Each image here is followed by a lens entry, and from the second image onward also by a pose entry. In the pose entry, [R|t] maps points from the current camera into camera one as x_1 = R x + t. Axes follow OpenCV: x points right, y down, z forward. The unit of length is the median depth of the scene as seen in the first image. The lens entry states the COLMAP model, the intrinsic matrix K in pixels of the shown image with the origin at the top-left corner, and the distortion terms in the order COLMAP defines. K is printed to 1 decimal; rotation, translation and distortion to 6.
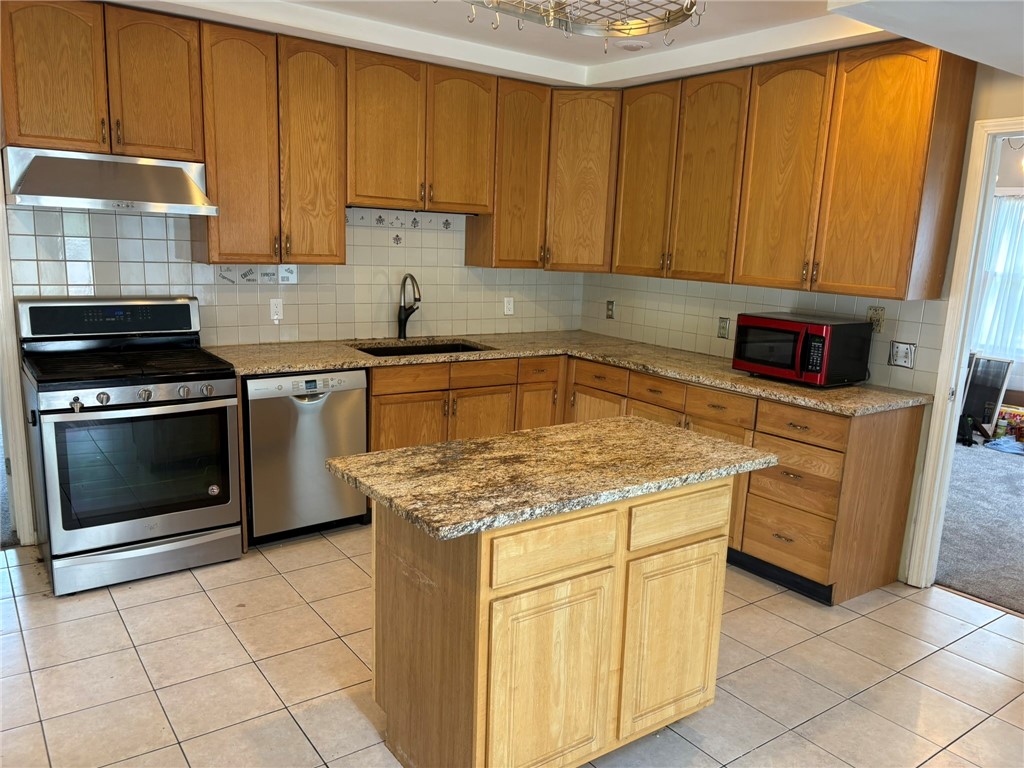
lens RADIAL K [[779.4, 0, 518.1], [0, 779.4, 399.5], [0, 0, 1]] dist [0.035778, -0.027086]
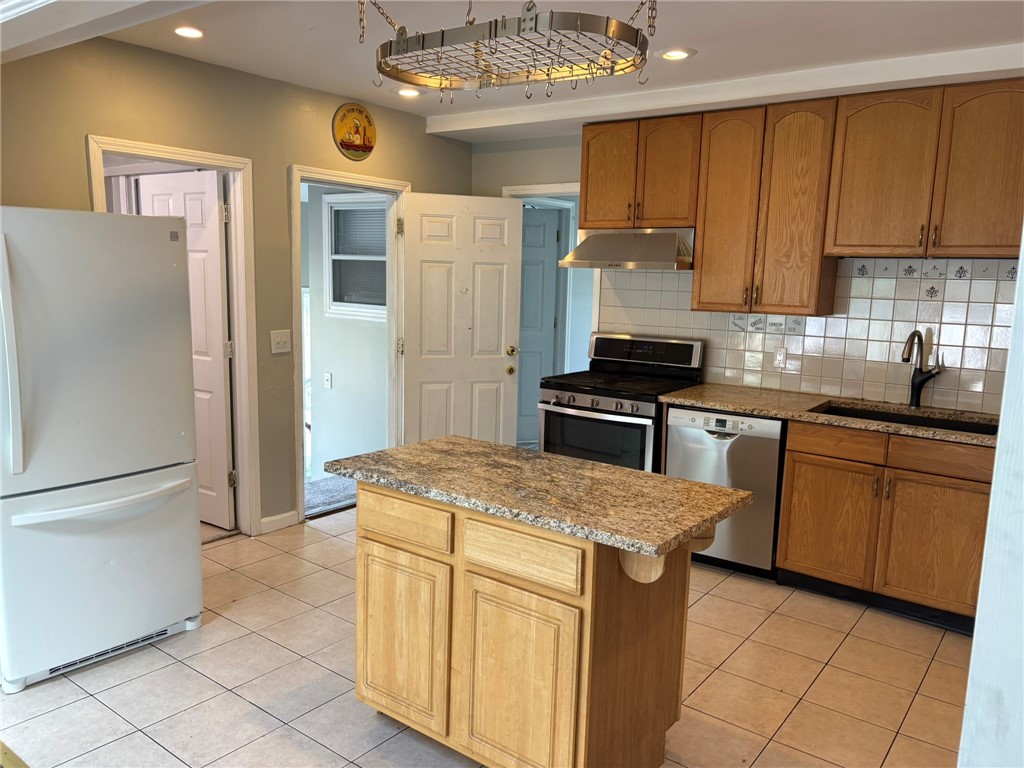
lens RADIAL K [[779.4, 0, 514.1], [0, 779.4, 396.4], [0, 0, 1]] dist [0.035778, -0.027086]
pose [[0.297341, 0.119319, -0.947286, 0.934508], [-0.211150, 0.975811, 0.056635, -0.079414], [0.931131, 0.183180, 0.315343, 0.562003]]
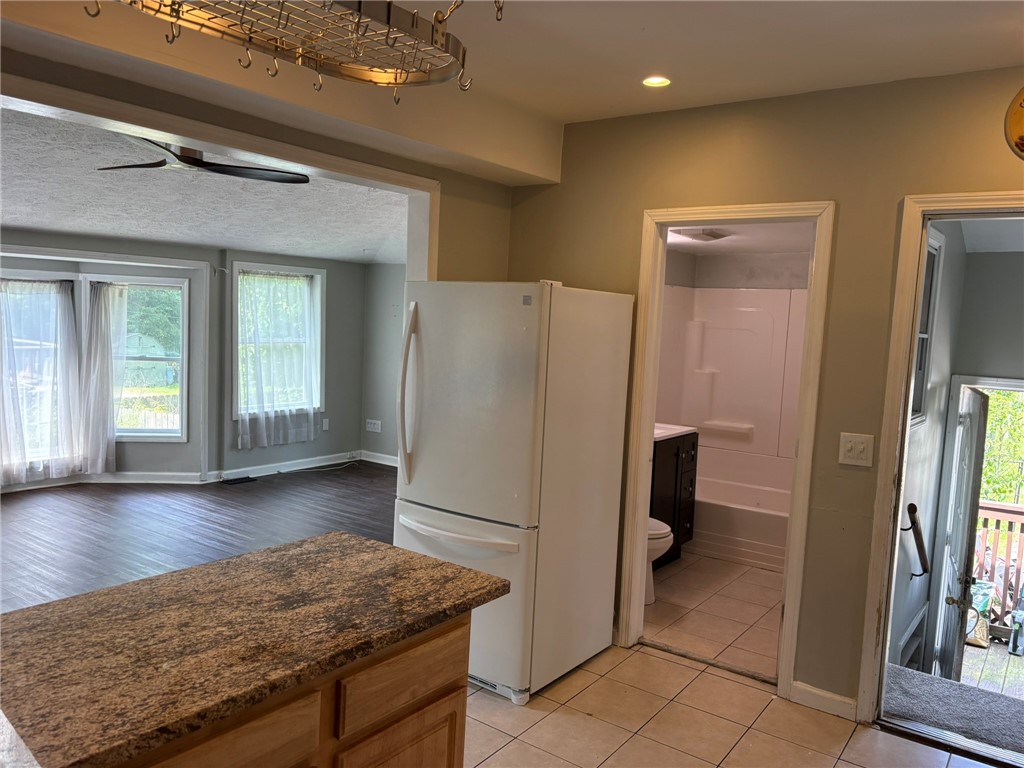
lens RADIAL K [[779.4, 0, 519.4], [0, 779.4, 387.8], [0, 0, 1]] dist [0.035778, -0.027086]
pose [[-0.943878, -0.055613, -0.325579, 0.040952], [-0.148327, 0.952107, 0.267380, -0.321749], [0.295116, 0.300666, -0.906921, 1.501003]]
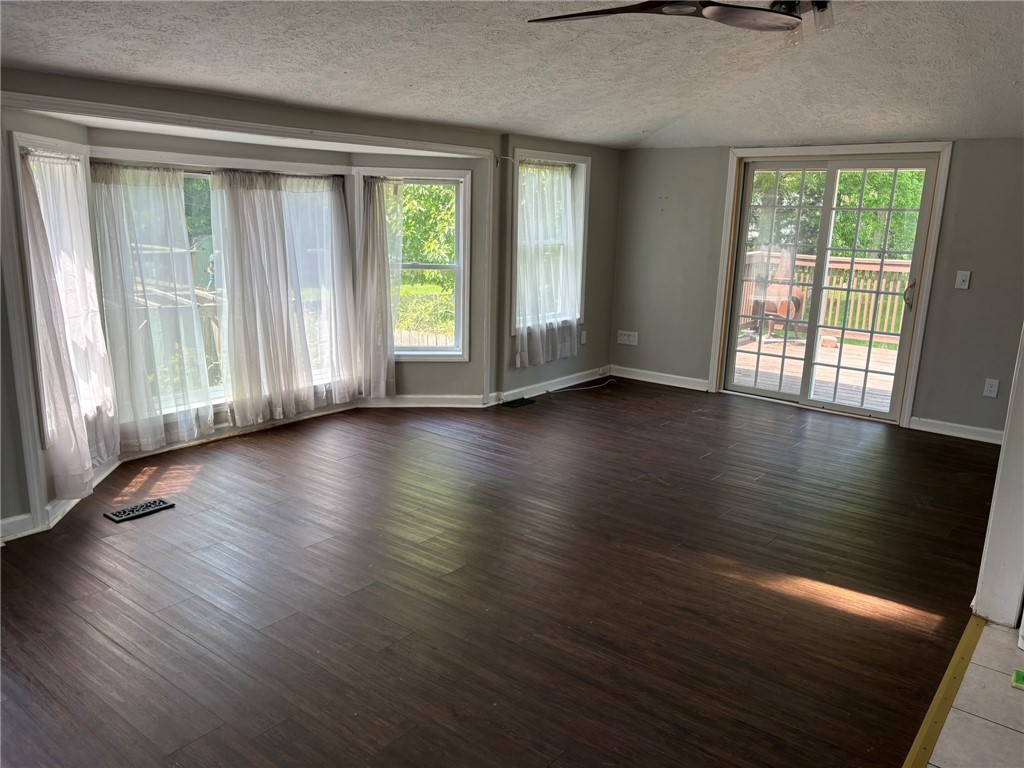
lens RADIAL K [[779.4, 0, 518.1], [0, 779.4, 388.6], [0, 0, 1]] dist [0.035778, -0.027086]
pose [[-0.959205, -0.006018, -0.282648, 0.746831], [-0.122711, 0.909548, 0.397070, -0.140995], [0.254692, 0.415555, -0.873181, 0.930753]]
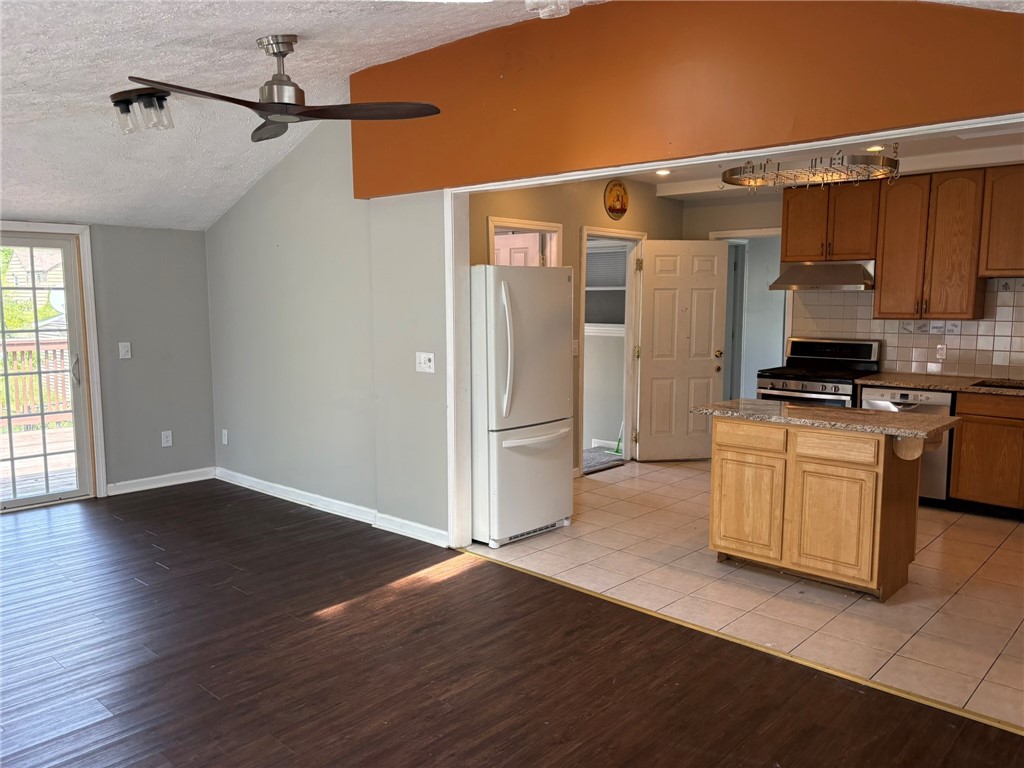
lens RADIAL K [[779.4, 0, 512.1], [0, 779.4, 393.5], [0, 0, 1]] dist [0.035778, -0.027086]
pose [[0.204895, 0.079689, -0.975535, 1.504320], [-0.194111, 0.980192, 0.039299, 0.088232], [0.959343, 0.181310, 0.216305, -0.077105]]
